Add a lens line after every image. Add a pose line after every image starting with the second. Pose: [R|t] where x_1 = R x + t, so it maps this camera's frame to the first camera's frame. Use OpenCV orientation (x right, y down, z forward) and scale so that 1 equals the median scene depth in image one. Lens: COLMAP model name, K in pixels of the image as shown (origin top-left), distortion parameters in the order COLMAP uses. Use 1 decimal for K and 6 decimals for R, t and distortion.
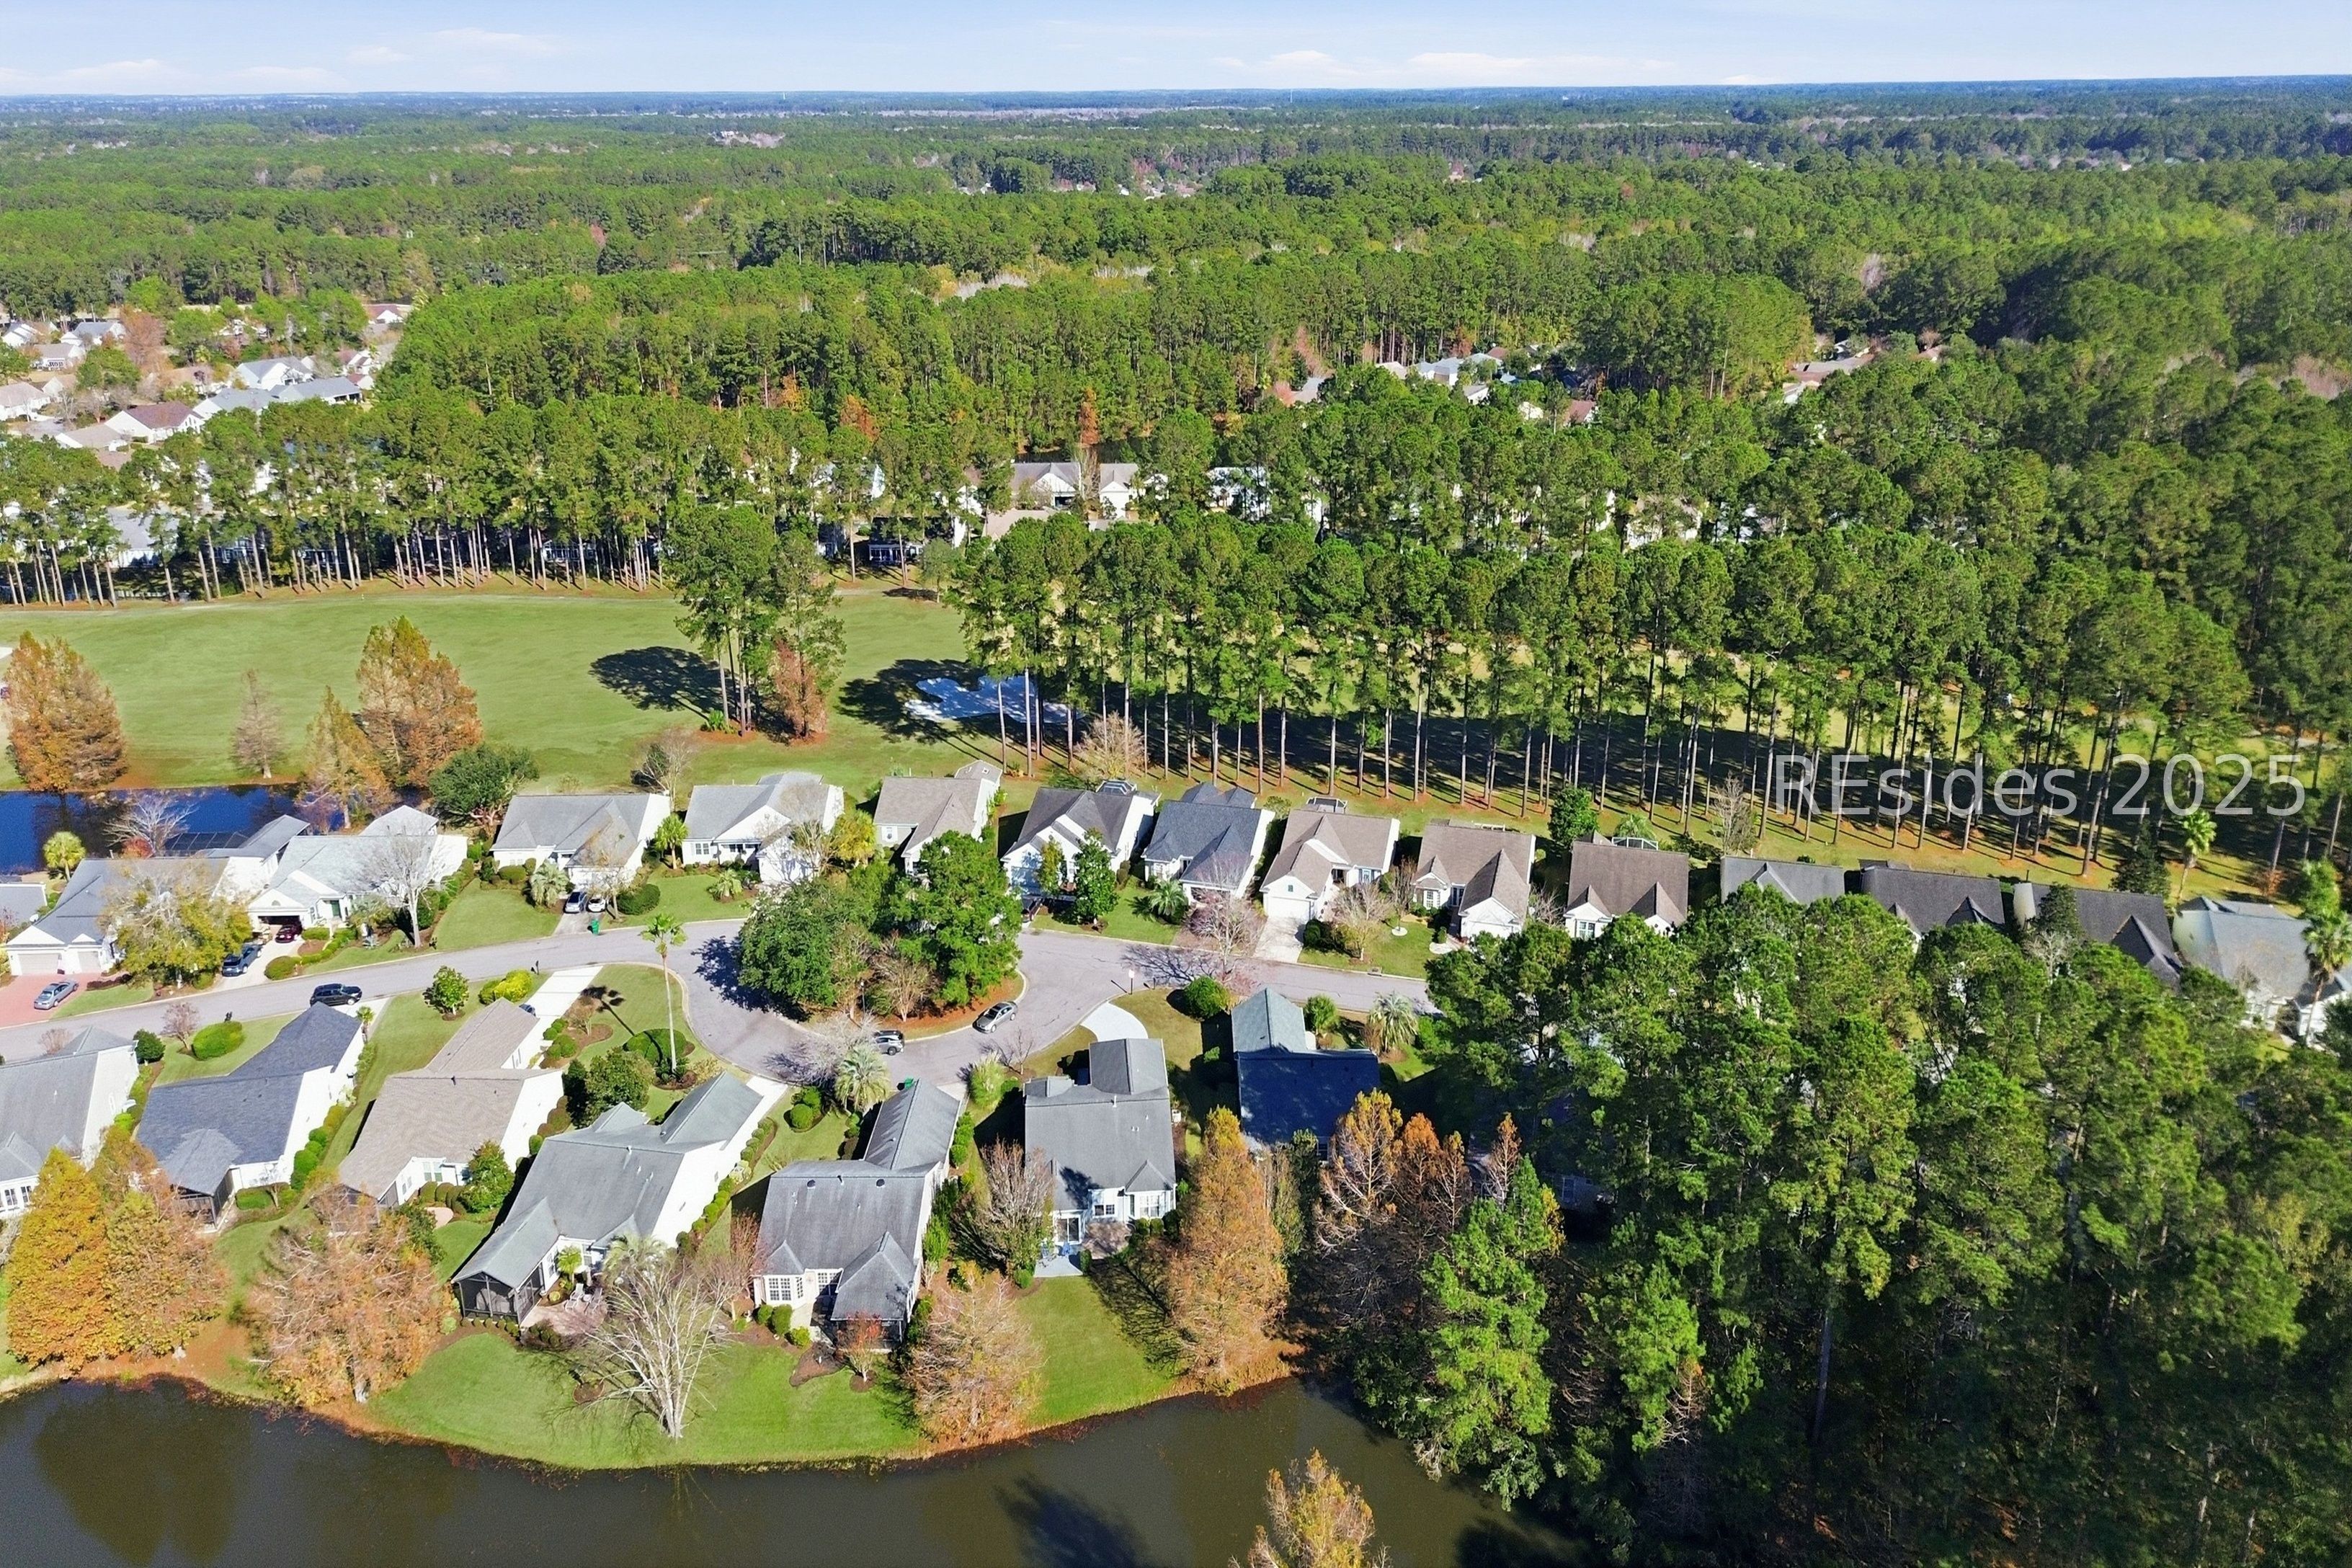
lens RADIAL K [[1668.4, 0, 1176.0], [0, 1668.4, 784.0], [0, 0, 1]] dist [0.083876, -0.086032]
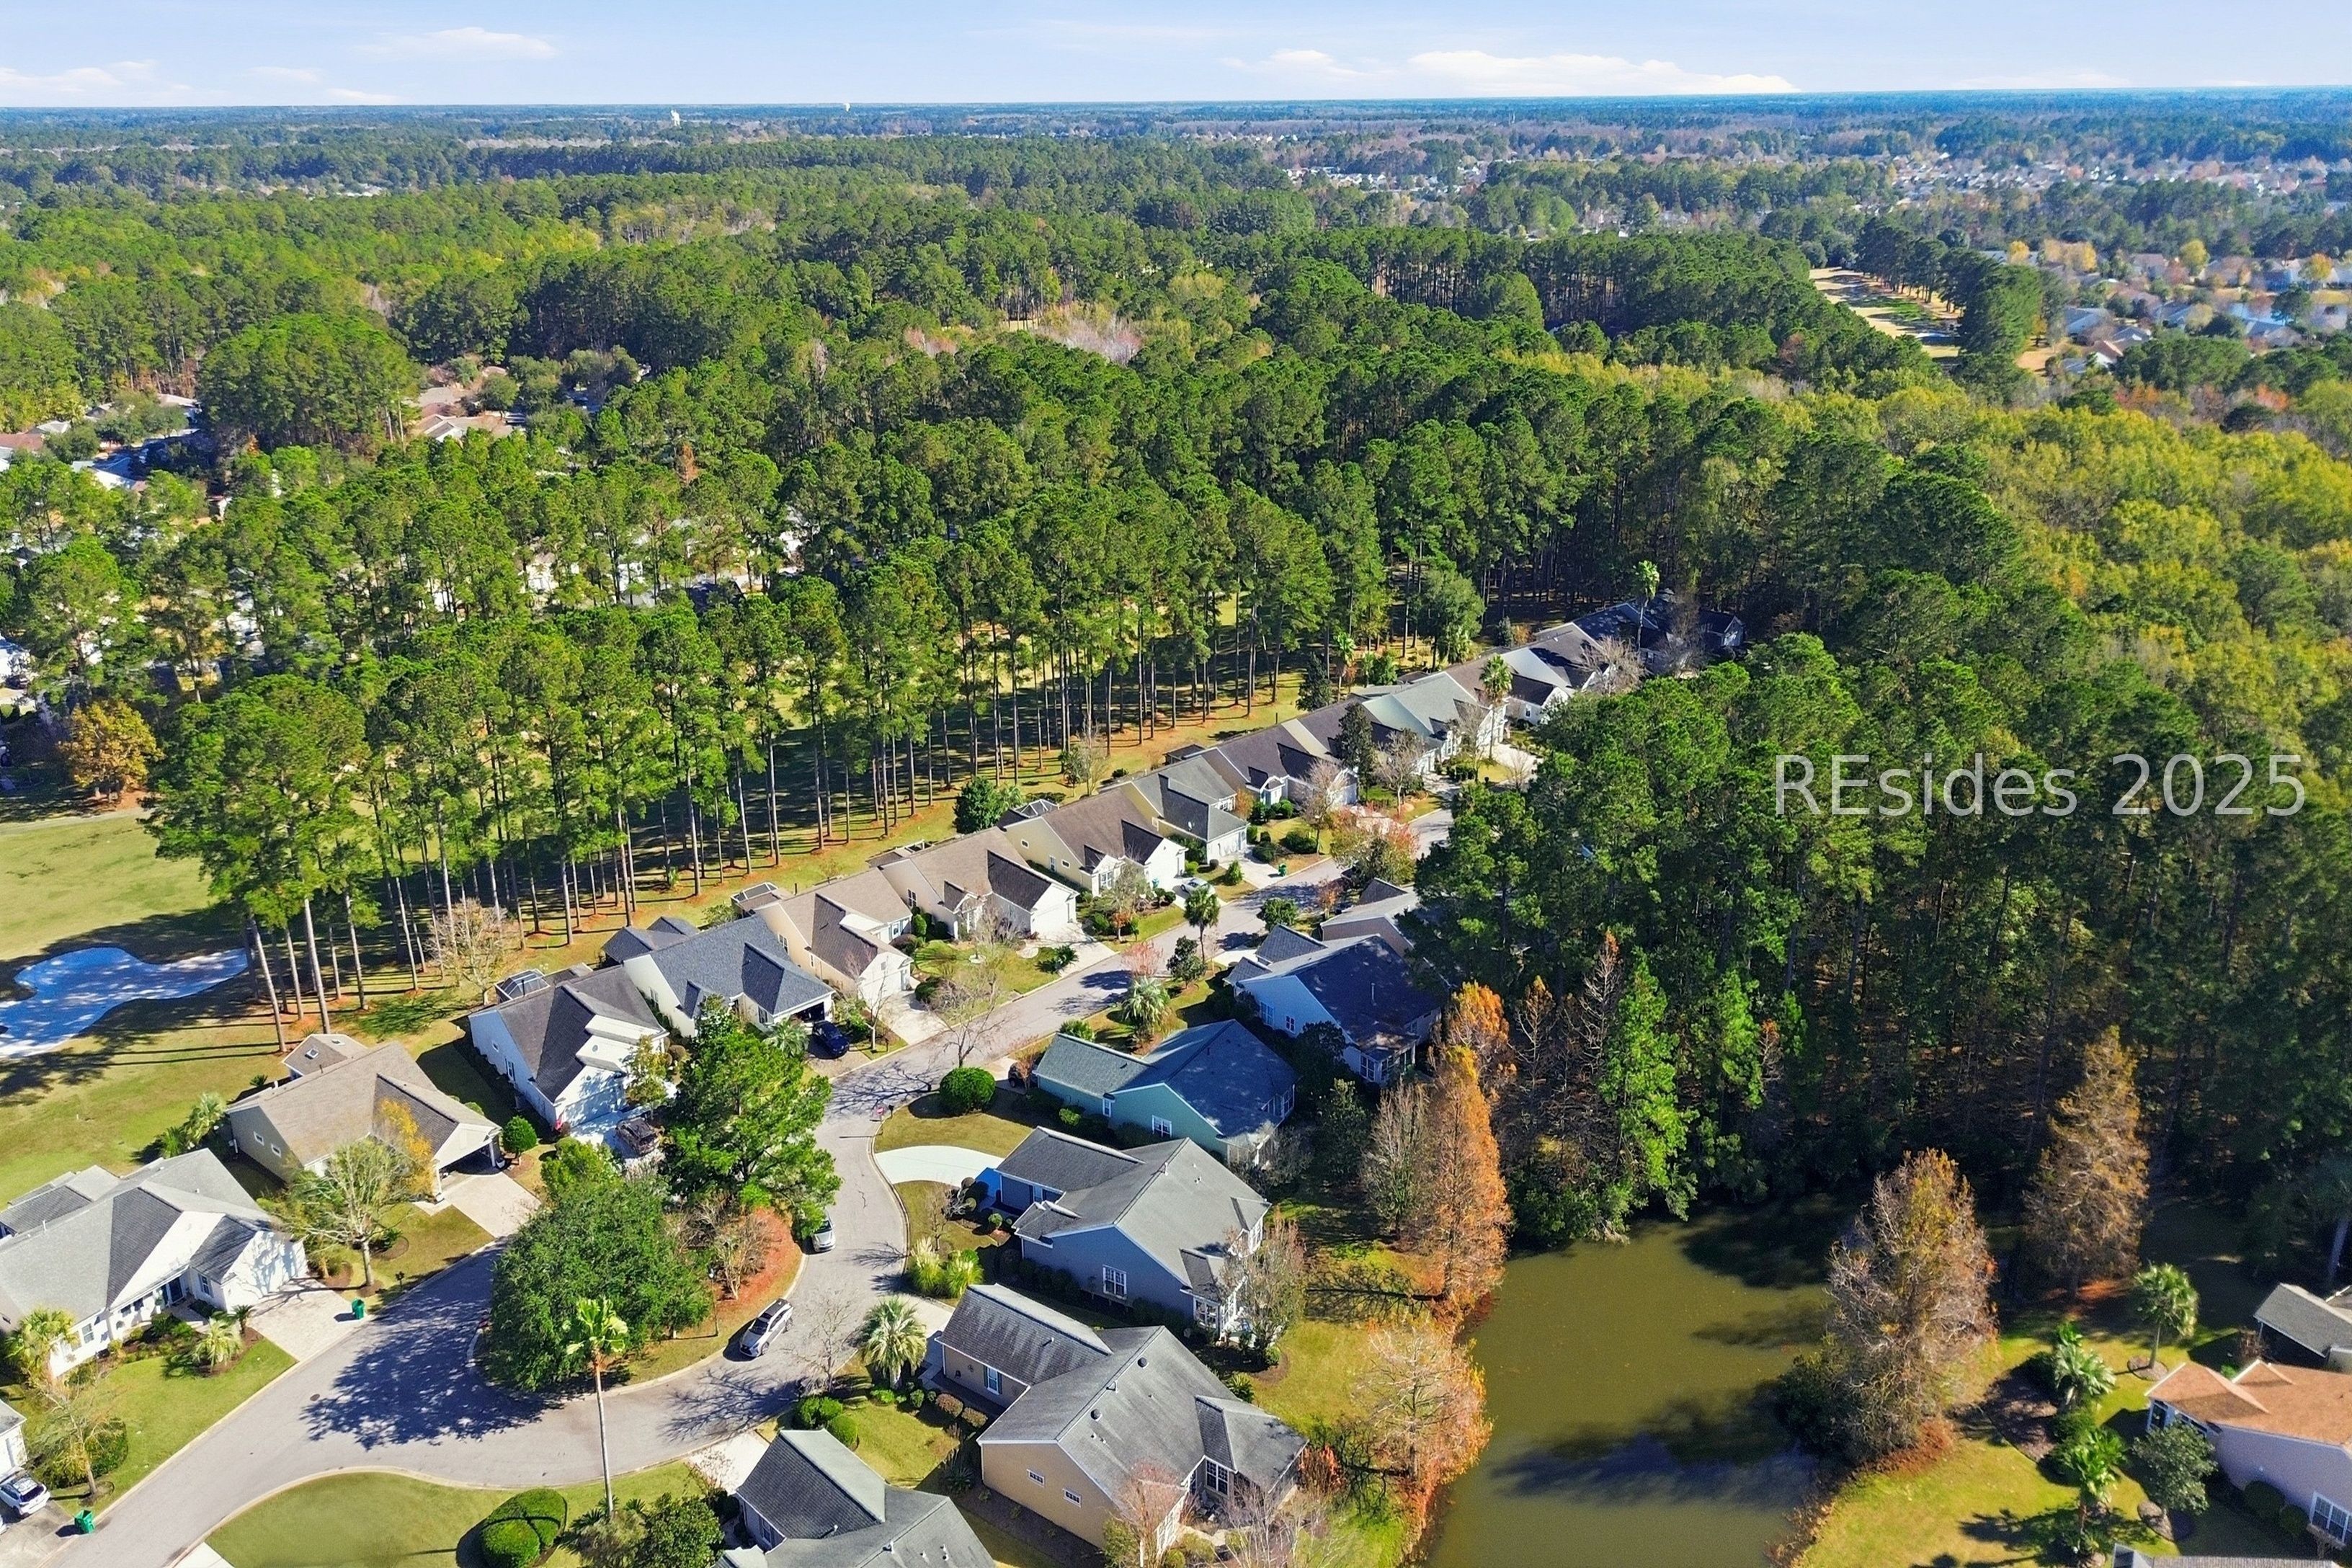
lens RADIAL K [[1668.4, 0, 1176.0], [0, 1668.4, 784.0], [0, 0, 1]] dist [0.083876, -0.086032]
pose [[0.511021, -0.322997, 0.796574, -0.408495], [0.335438, 0.928174, 0.161167, -0.092936], [-0.791416, 0.184842, 0.582662, 0.230532]]
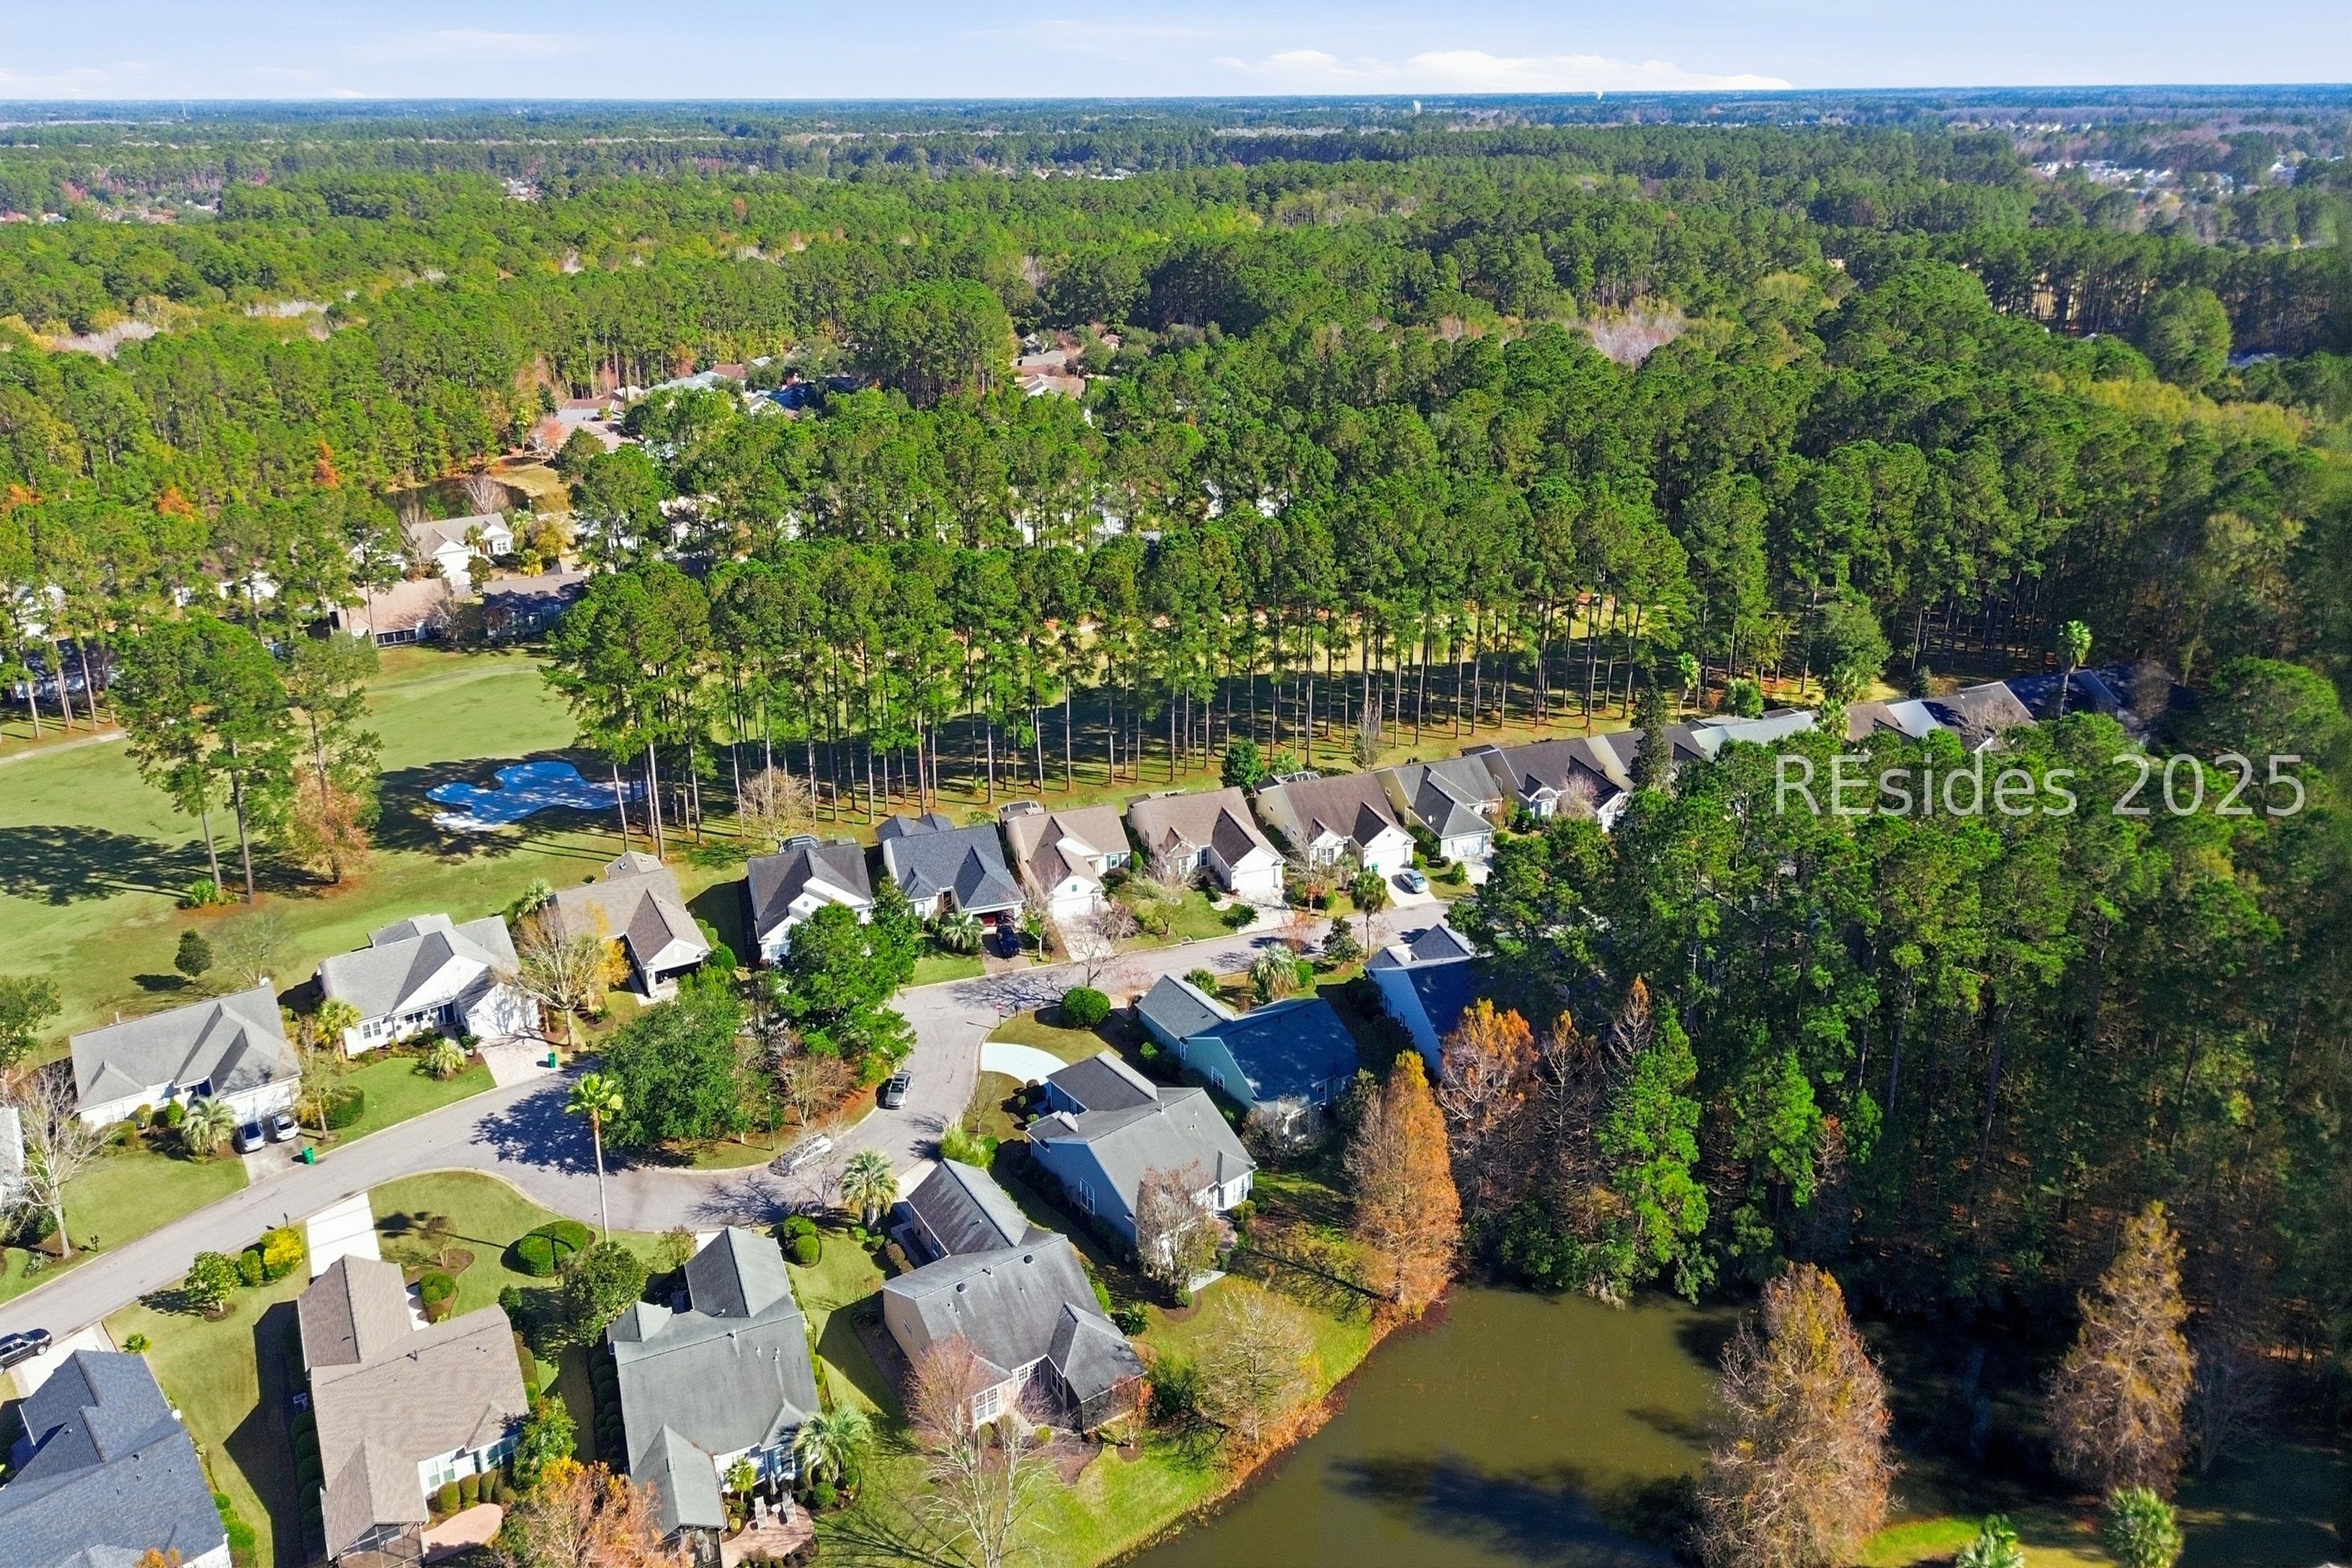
lens RADIAL K [[1668.4, 0, 1176.0], [0, 1668.4, 784.0], [0, 0, 1]] dist [0.083876, -0.086032]
pose [[0.826017, -0.213313, 0.521722, -0.290909], [0.217485, 0.974562, 0.054129, -0.029797], [-0.519996, 0.068755, 0.851397, 0.073516]]
